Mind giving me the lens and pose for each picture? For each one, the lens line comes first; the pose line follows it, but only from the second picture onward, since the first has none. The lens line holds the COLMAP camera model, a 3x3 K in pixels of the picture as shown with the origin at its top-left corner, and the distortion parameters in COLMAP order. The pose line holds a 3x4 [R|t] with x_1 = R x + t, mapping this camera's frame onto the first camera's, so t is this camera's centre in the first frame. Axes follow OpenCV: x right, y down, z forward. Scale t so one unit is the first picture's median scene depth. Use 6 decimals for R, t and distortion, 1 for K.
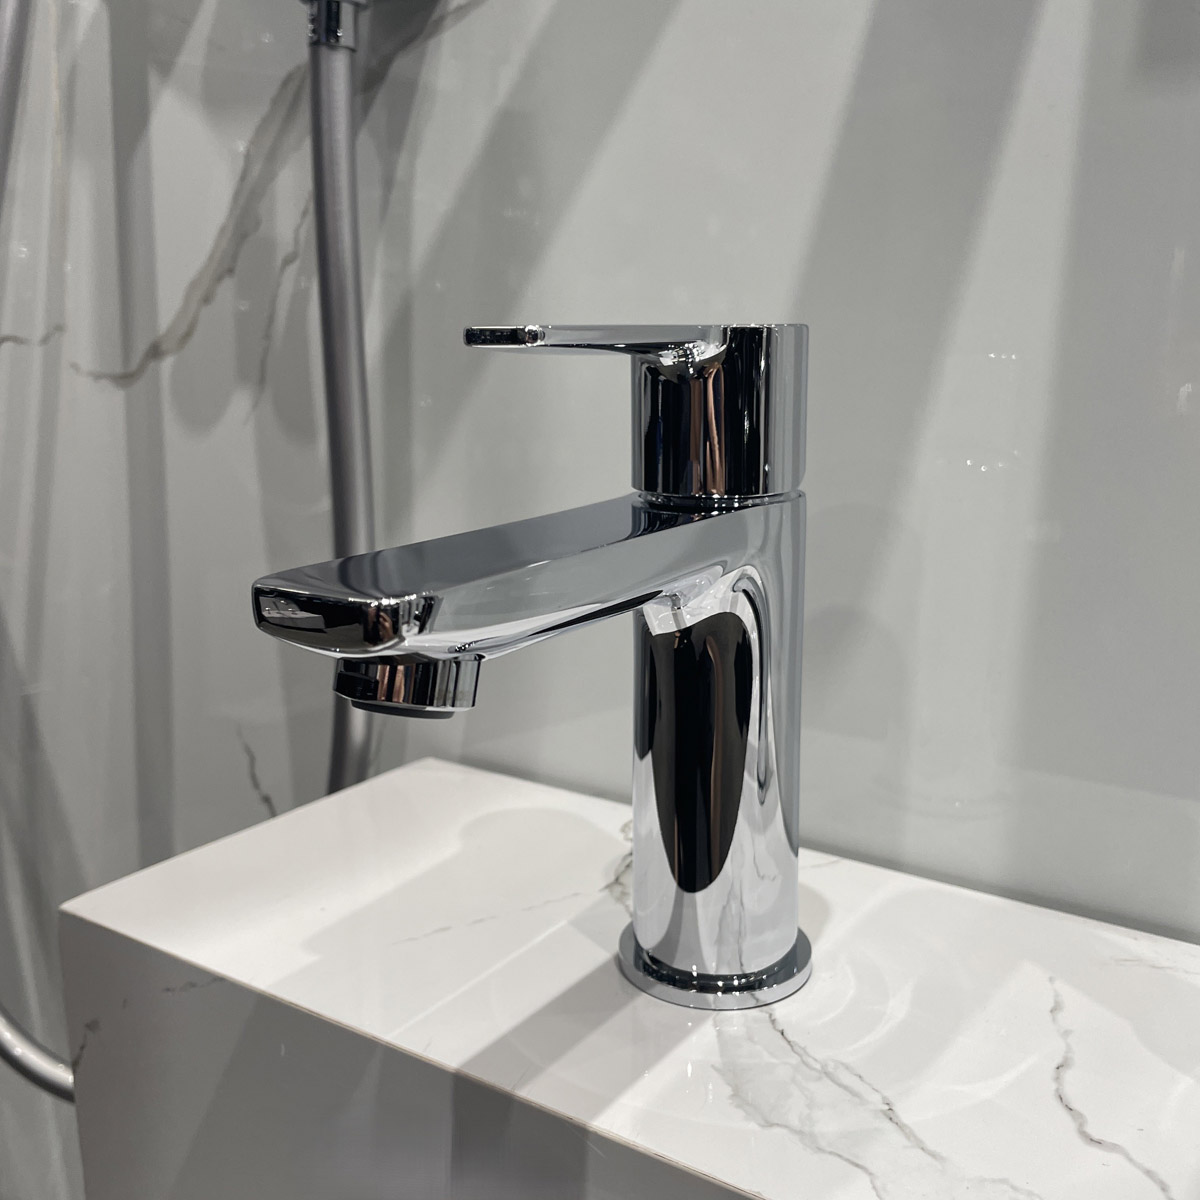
lens RADIAL K [[1259.7, 0, 598.1], [0, 1259.7, 428.5], [0, 0, 1]] dist [0.018623, -0.035946]
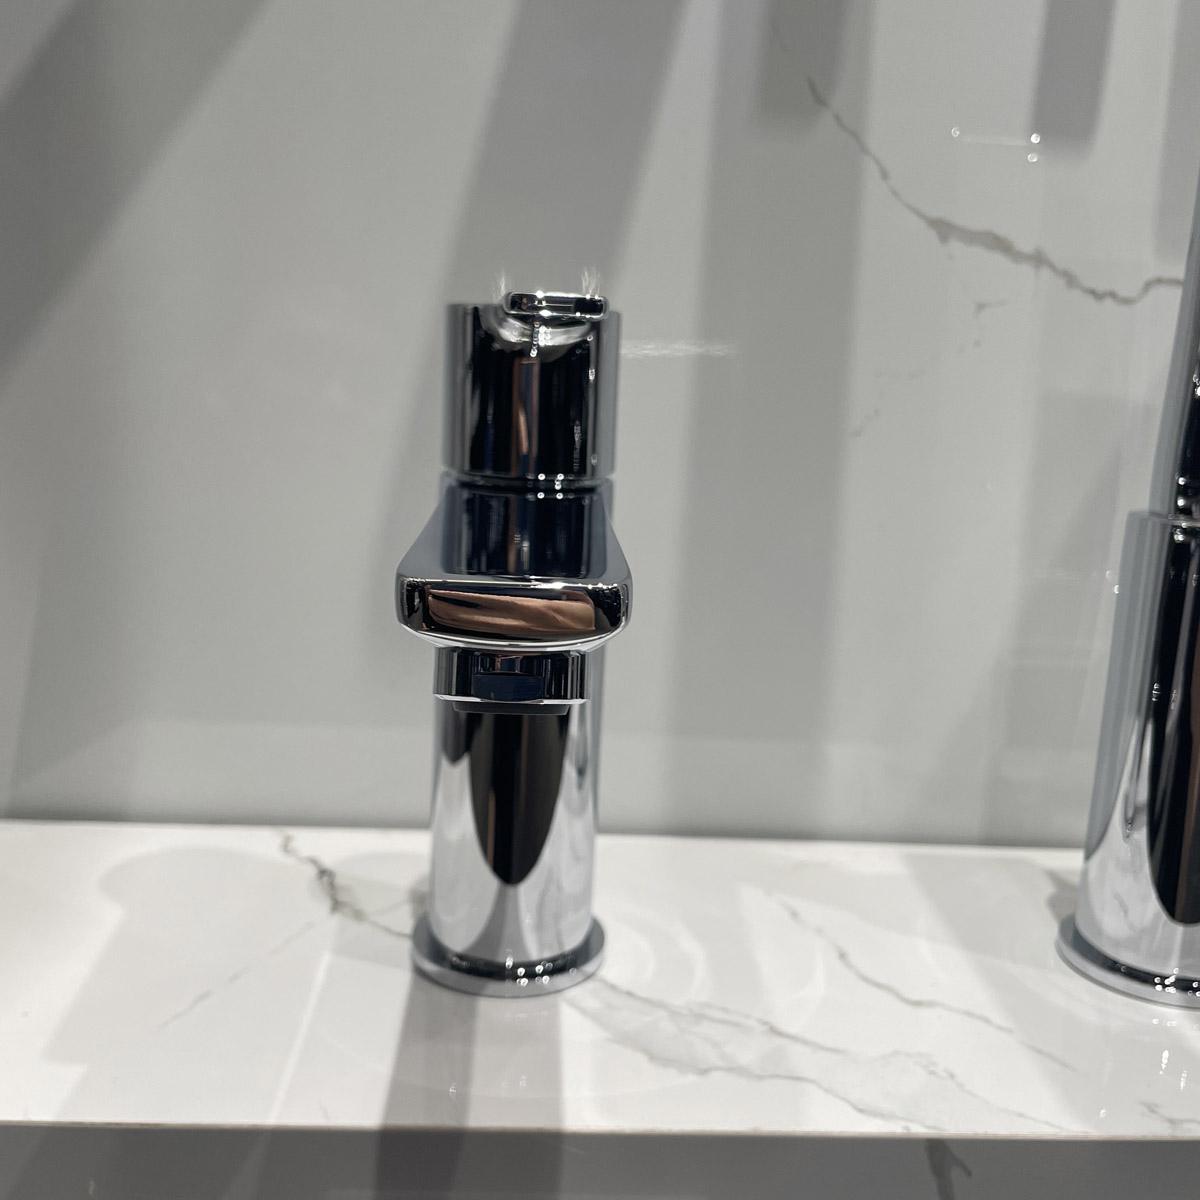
lens RADIAL K [[1244.0, 0, 600.0], [0, 1244.0, 600.0], [0, 0, 1]] dist [0.031725, -0.038056]
pose [[0.796427, -0.074260, 0.600158, -0.446291], [-0.009388, 0.990794, 0.135054, 0.017349], [-0.604662, -0.113194, 0.788398, 0.230652]]
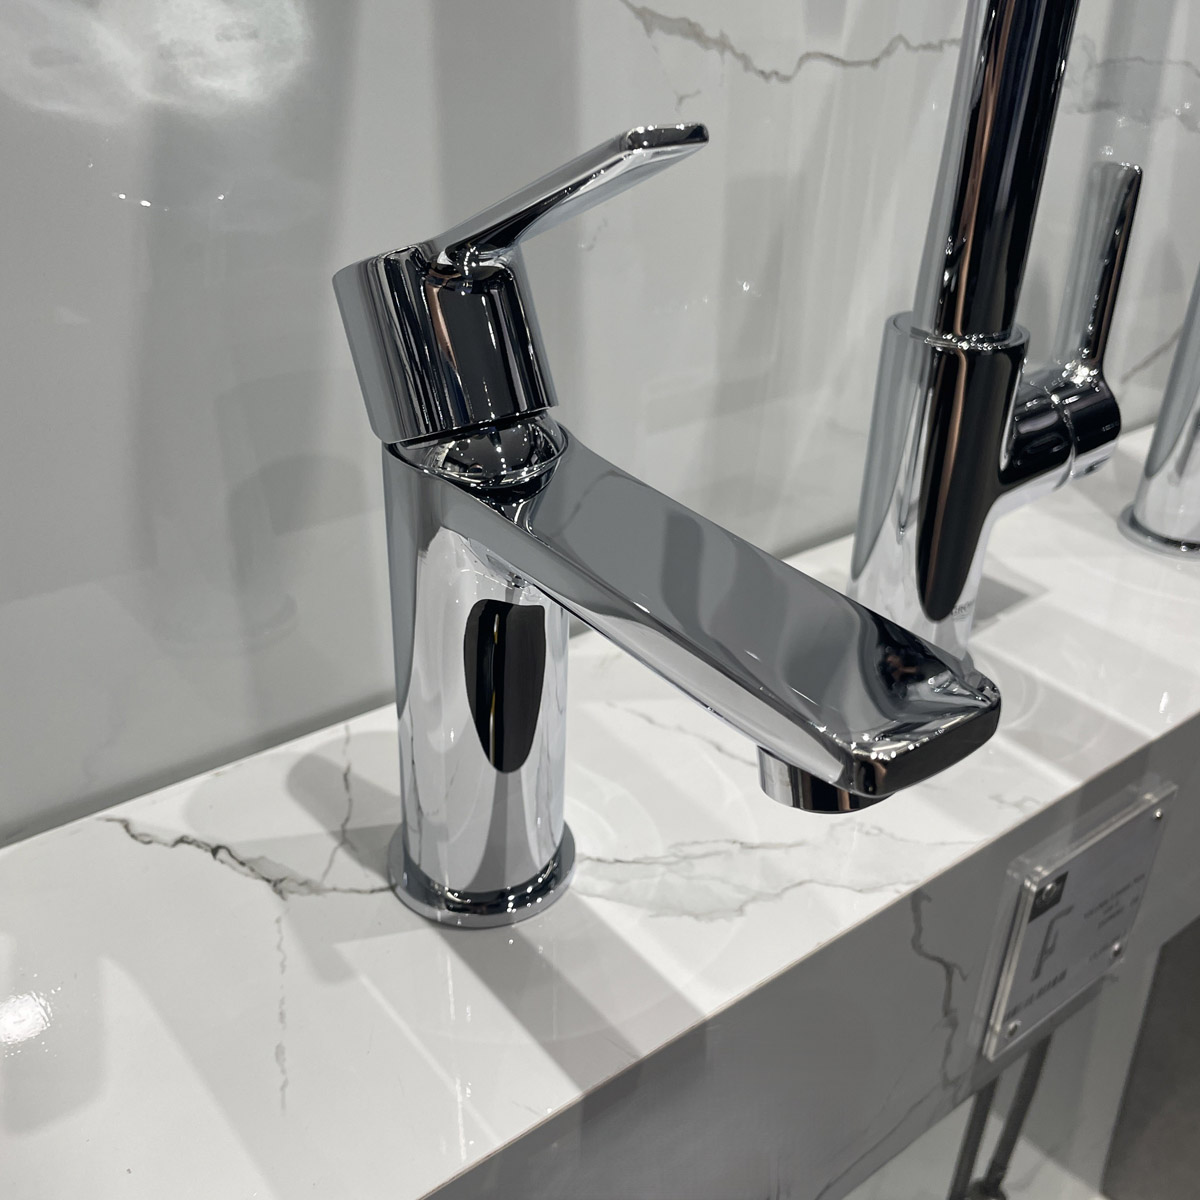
lens RADIAL K [[1243.9, 0, 622.4], [0, 1243.9, 600.2], [0, 0, 1]] dist [0.040115, -0.022862]
pose [[0.289068, -0.459225, 0.839972, -0.678727], [0.018504, 0.879947, 0.474712, -0.268382], [-0.957130, -0.121682, 0.262862, 0.691984]]
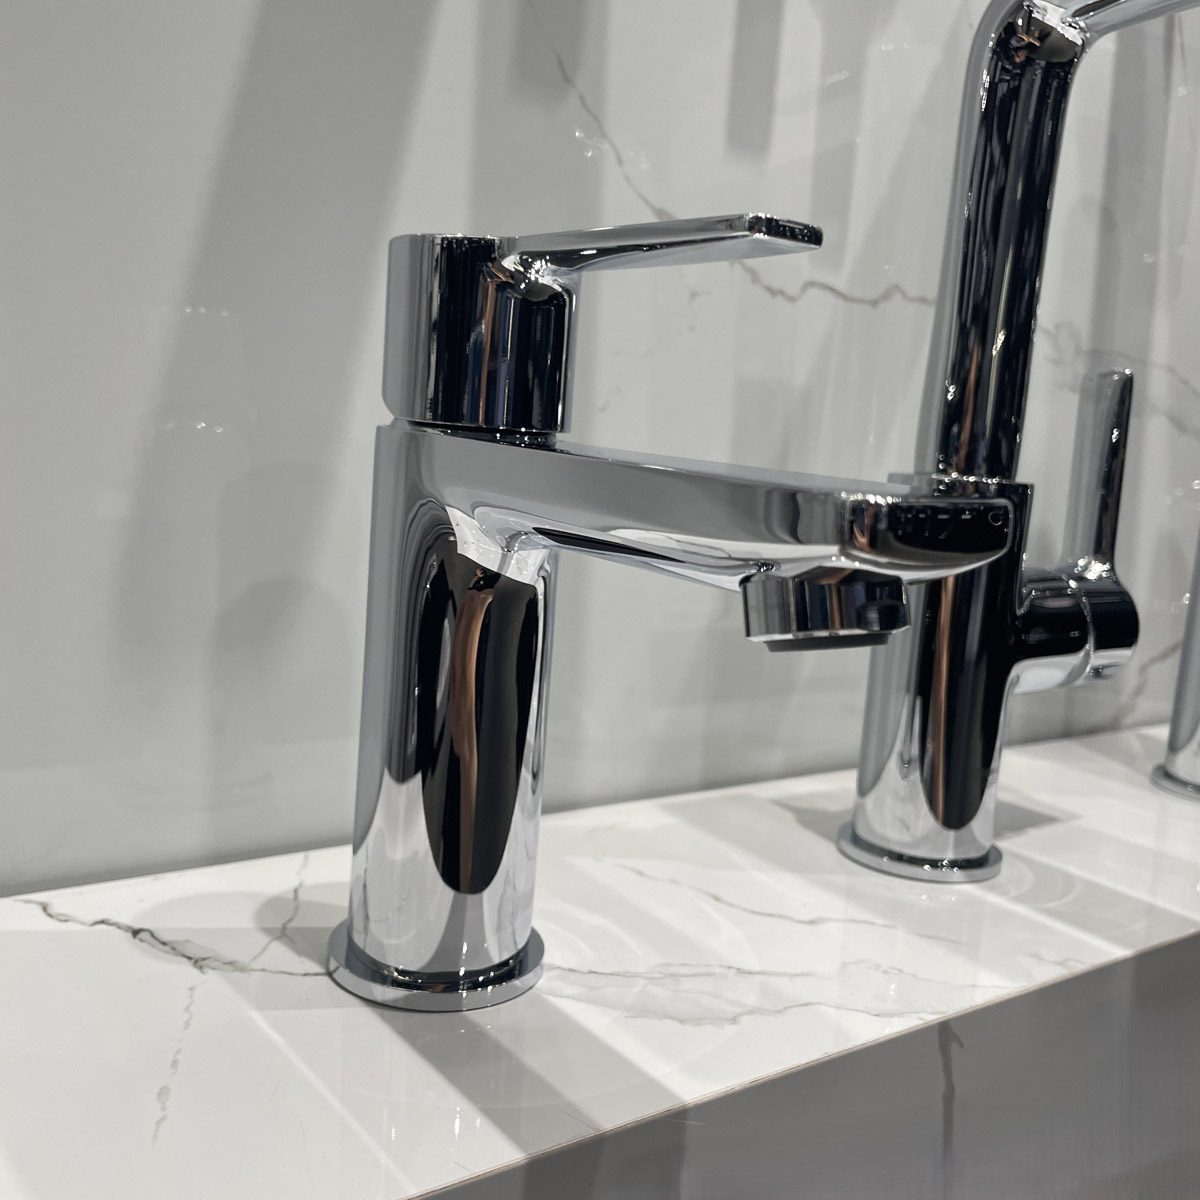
lens RADIAL K [[1244.0, 0, 600.0], [0, 1244.0, 600.0], [0, 0, 1]] dist [0.031725, -0.038056]
pose [[0.335414, -0.106881, 0.935988, -0.716698], [-0.017003, 0.992695, 0.119450, 0.062870], [-0.941917, -0.055980, 0.331147, 0.653808]]
